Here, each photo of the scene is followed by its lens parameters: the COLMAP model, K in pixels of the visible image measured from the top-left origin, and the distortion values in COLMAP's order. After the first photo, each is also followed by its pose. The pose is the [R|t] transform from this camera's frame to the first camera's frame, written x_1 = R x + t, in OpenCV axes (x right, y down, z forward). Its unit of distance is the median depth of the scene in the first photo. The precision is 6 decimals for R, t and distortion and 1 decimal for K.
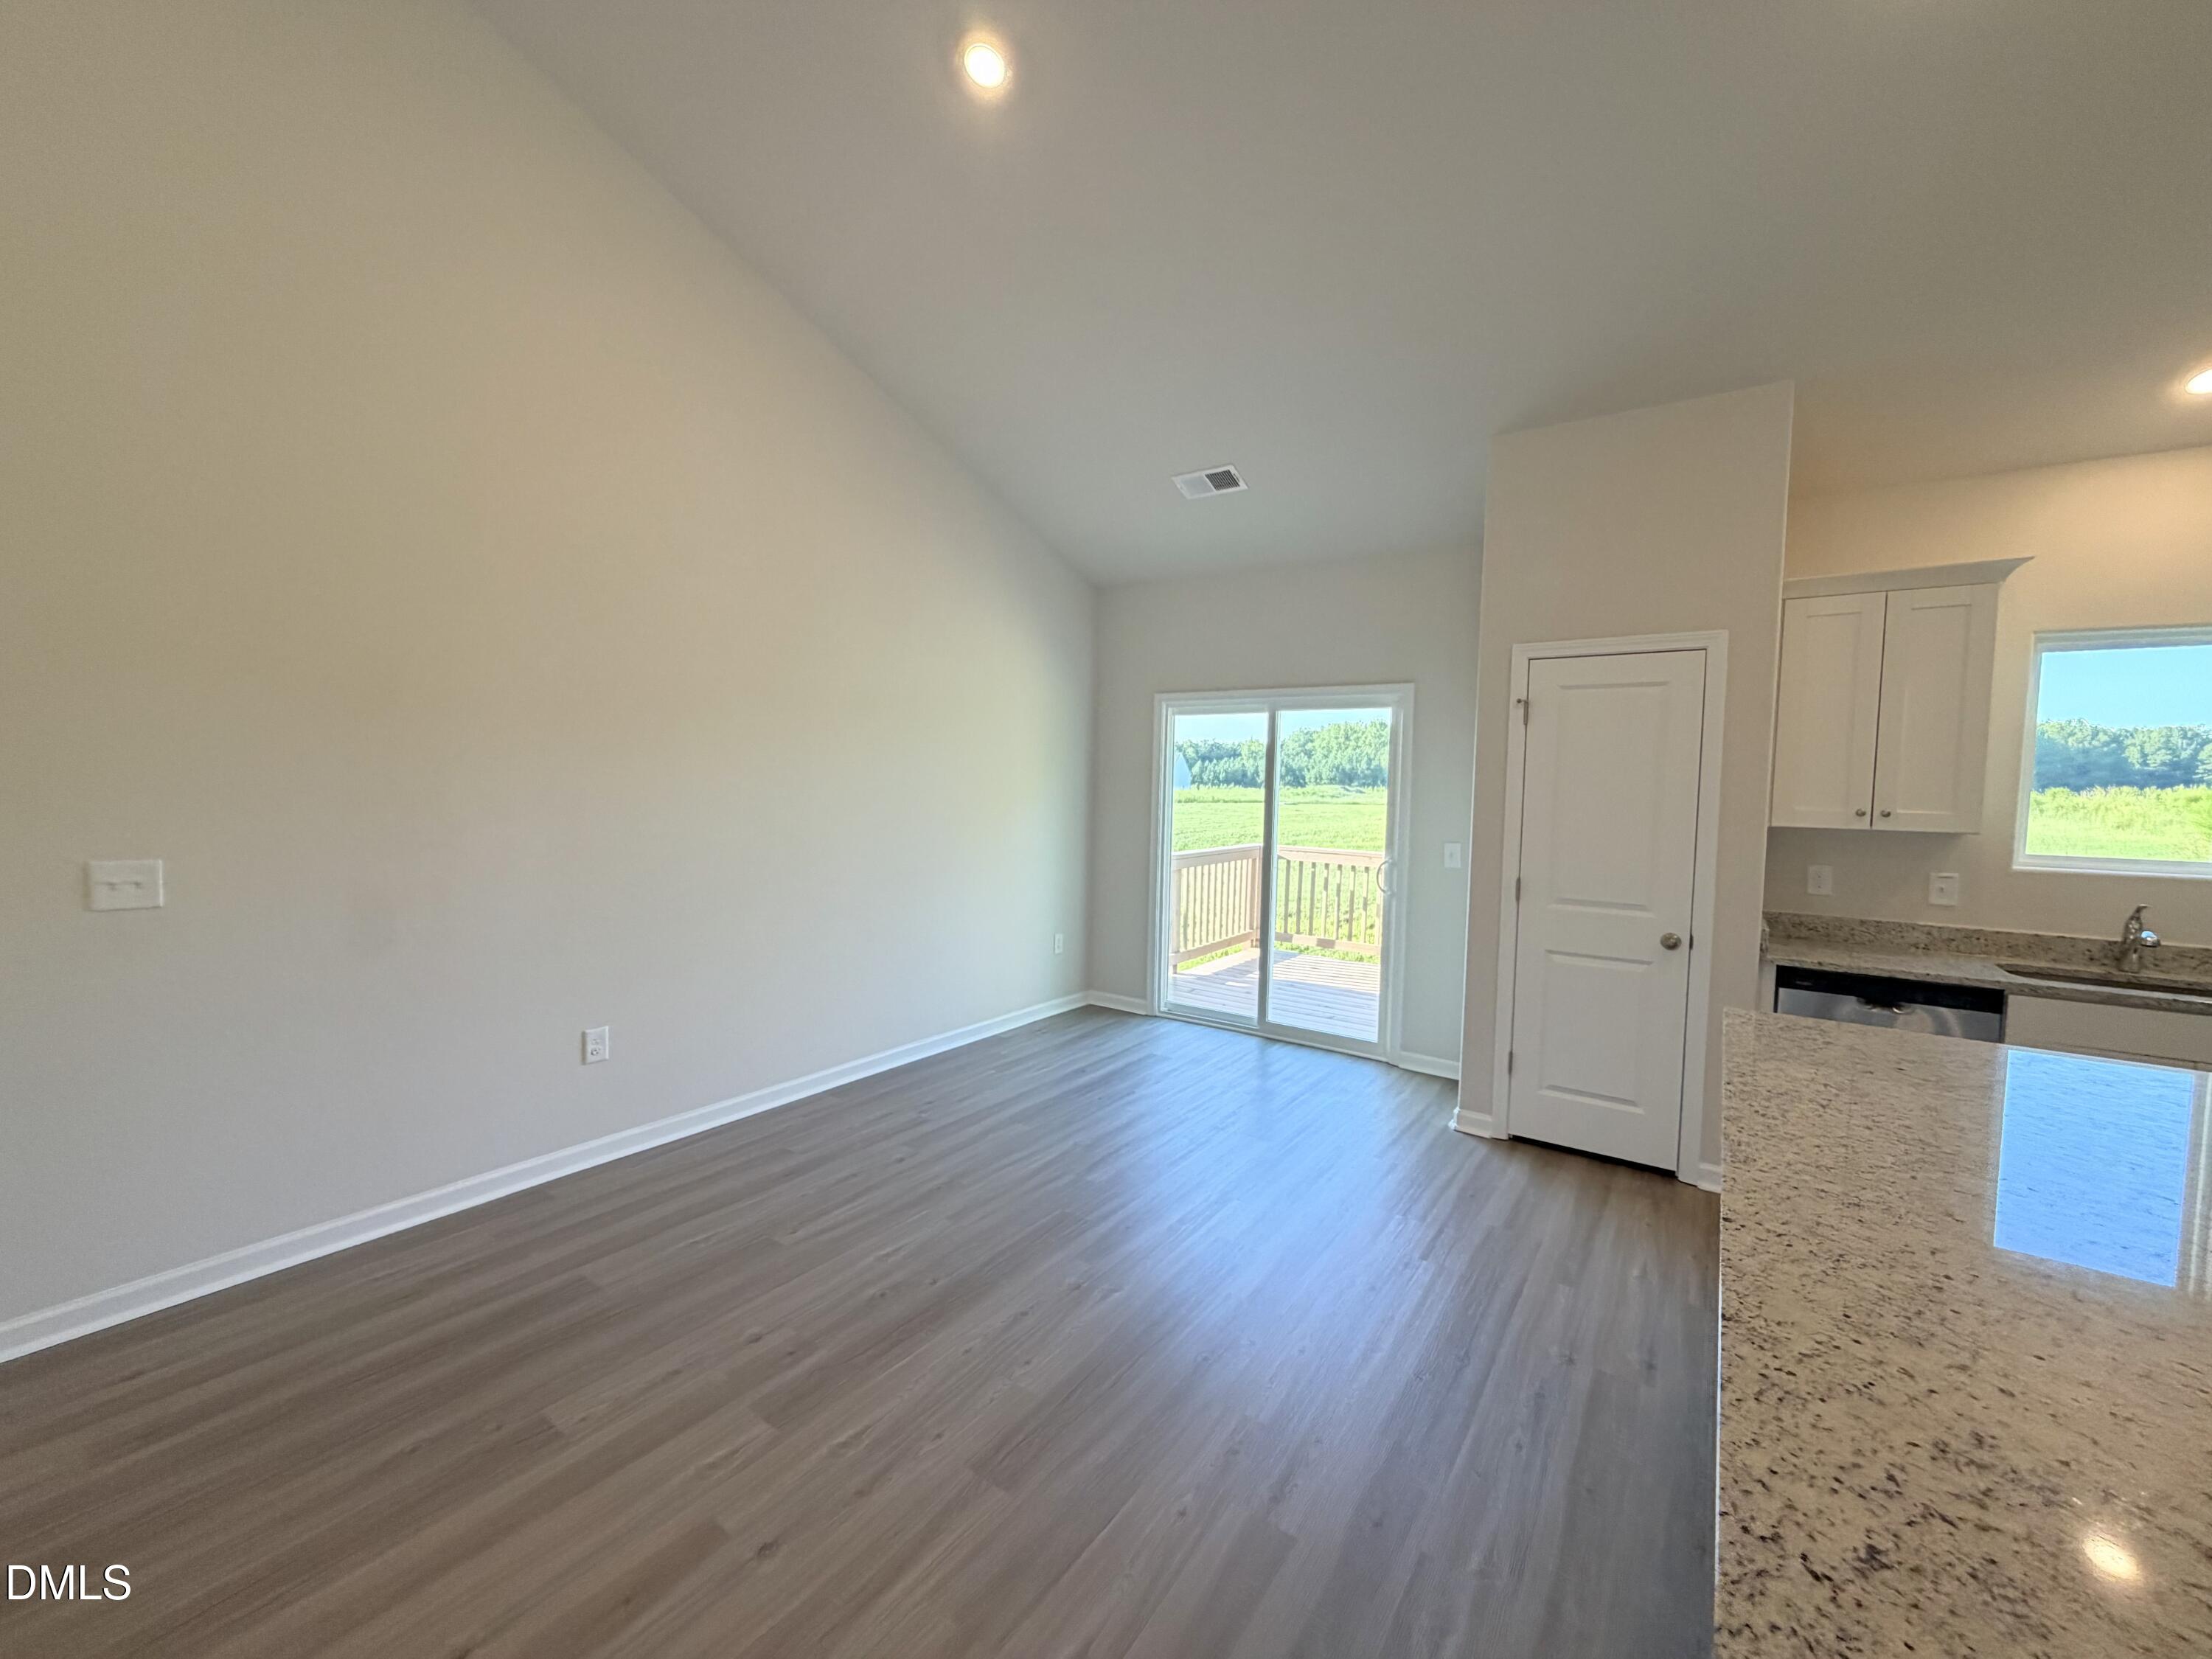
lens RADIAL K [[883.6, 0, 1096.1], [0, 883.6, 830.0], [0, 0, 1]] dist [0.000919, 0.000125]
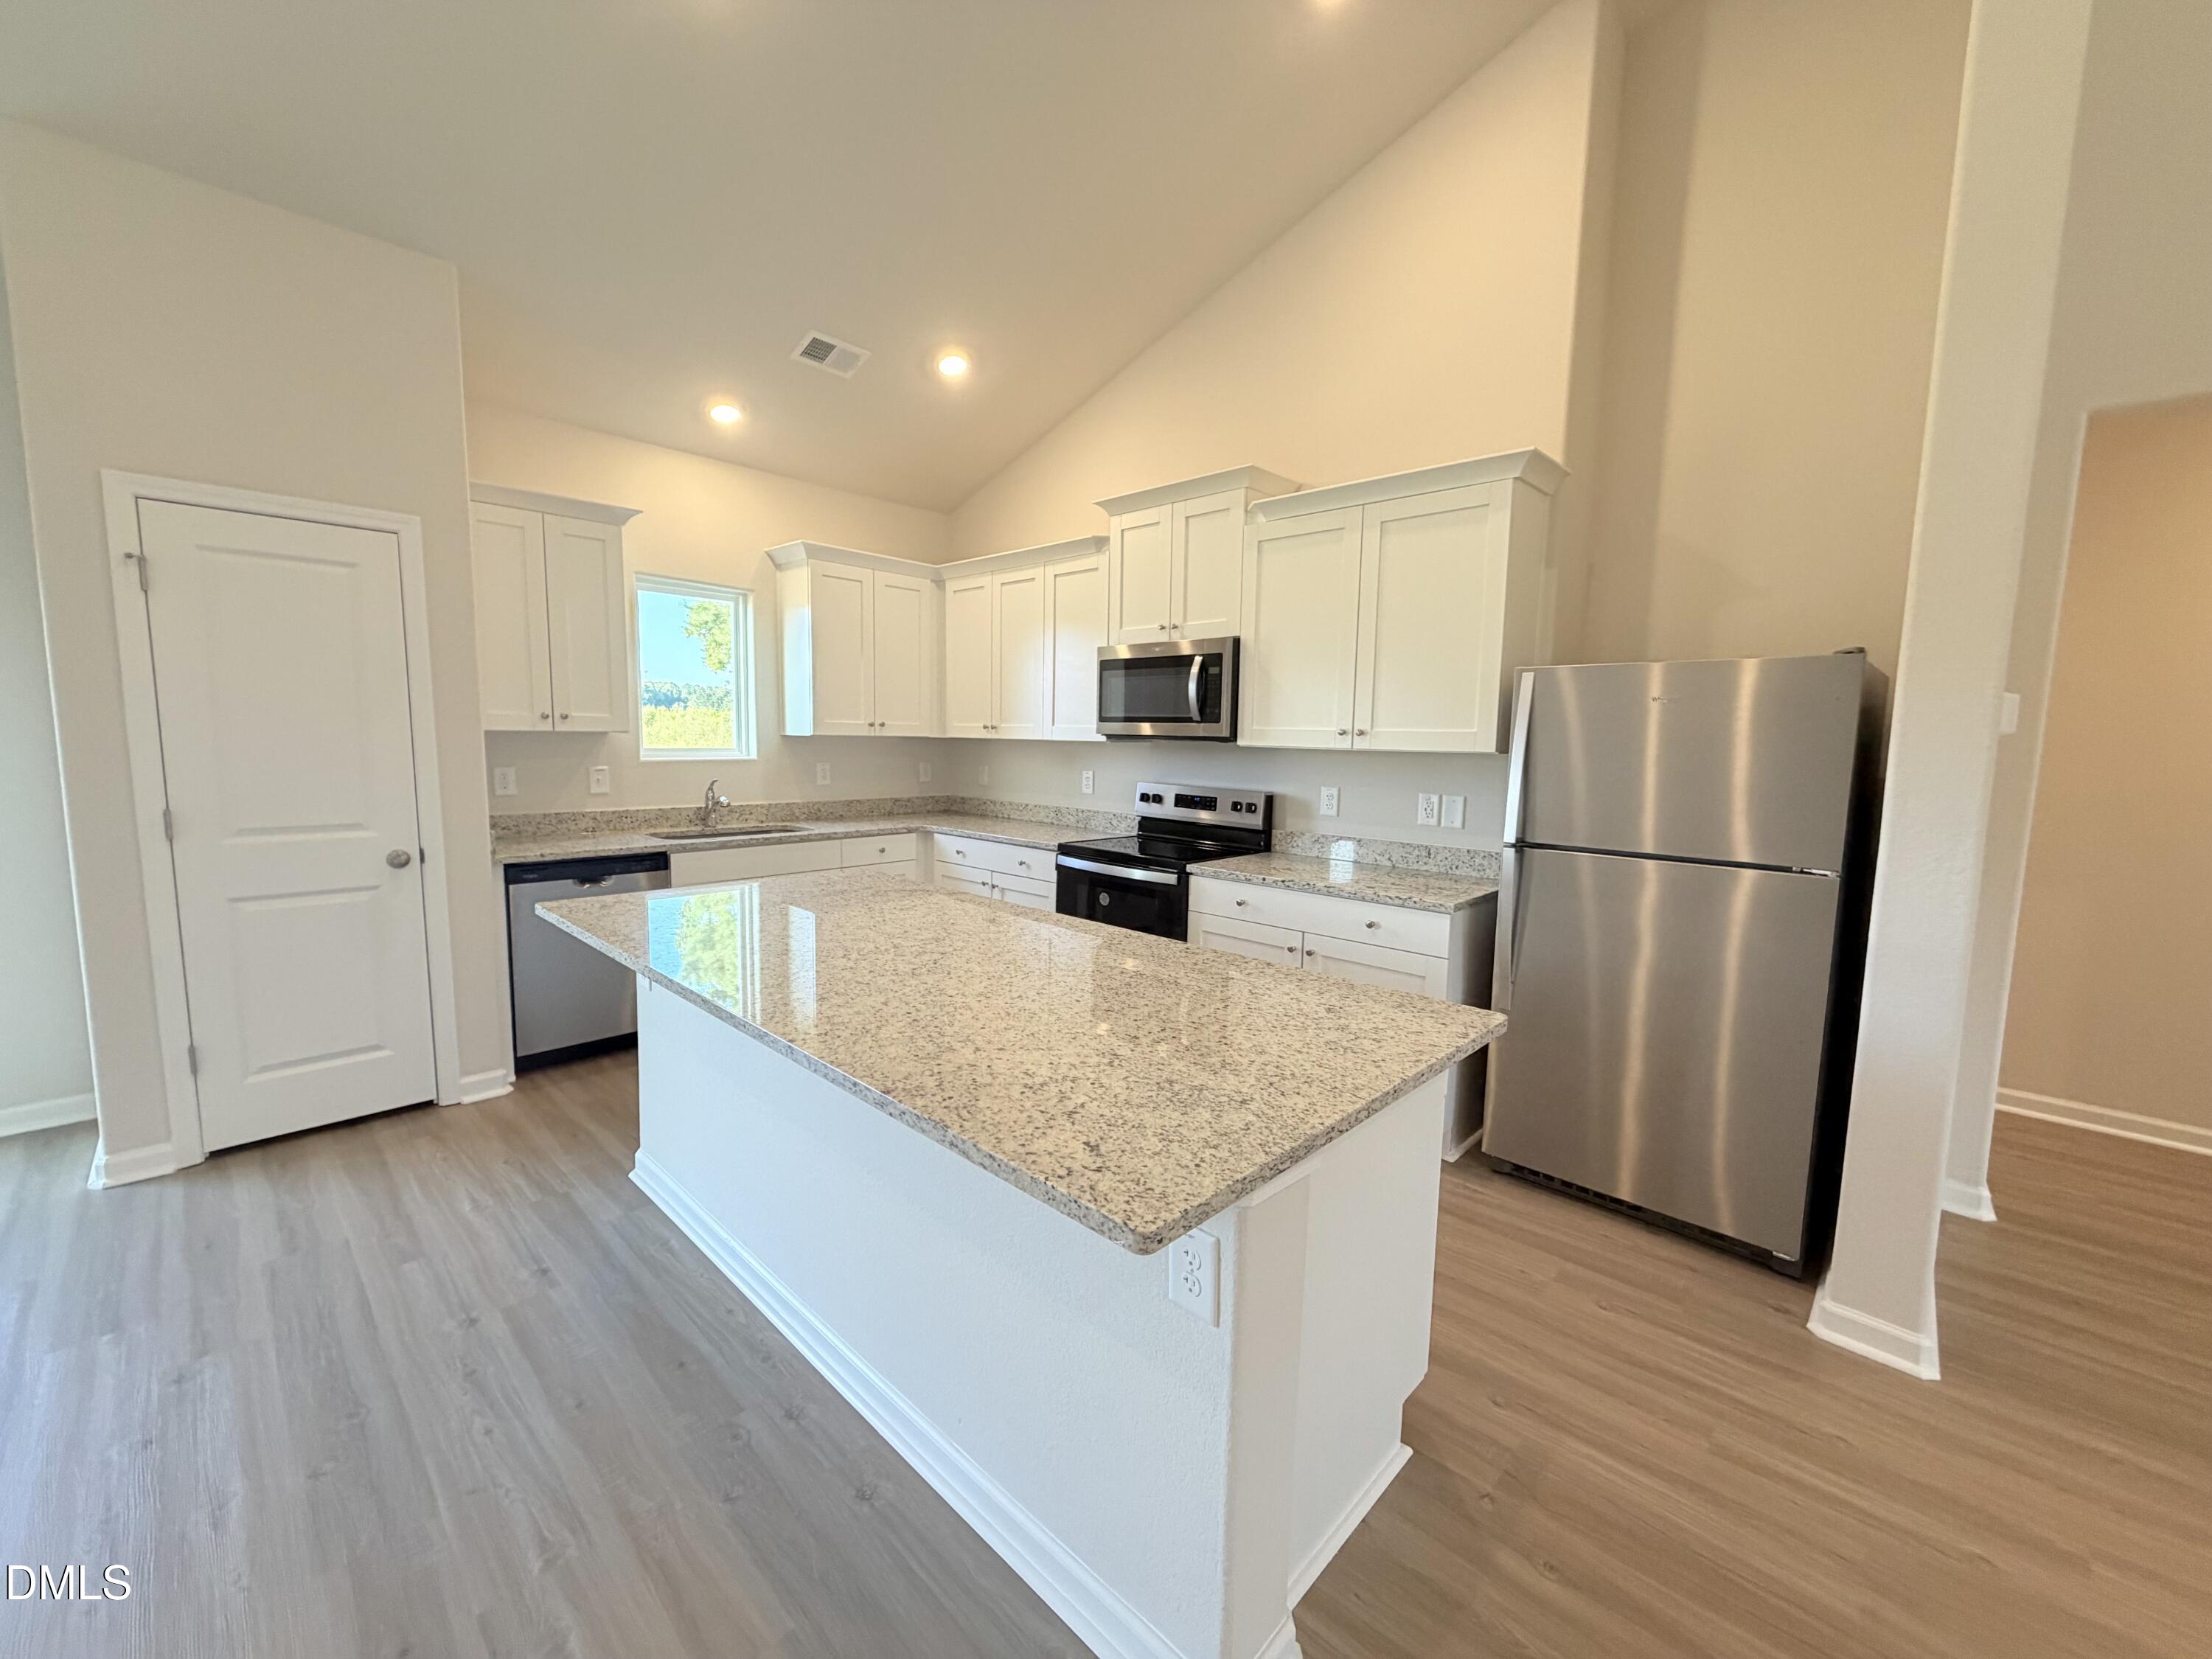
lens RADIAL K [[883.6, 0, 1096.1], [0, 883.6, 830.0], [0, 0, 1]] dist [0.000919, 0.000125]
pose [[0.144014, -0.126224, 0.981492, -0.137478], [0.037294, 0.991819, 0.122080, 0.013369], [-0.988873, 0.019023, 0.147543, 0.166152]]
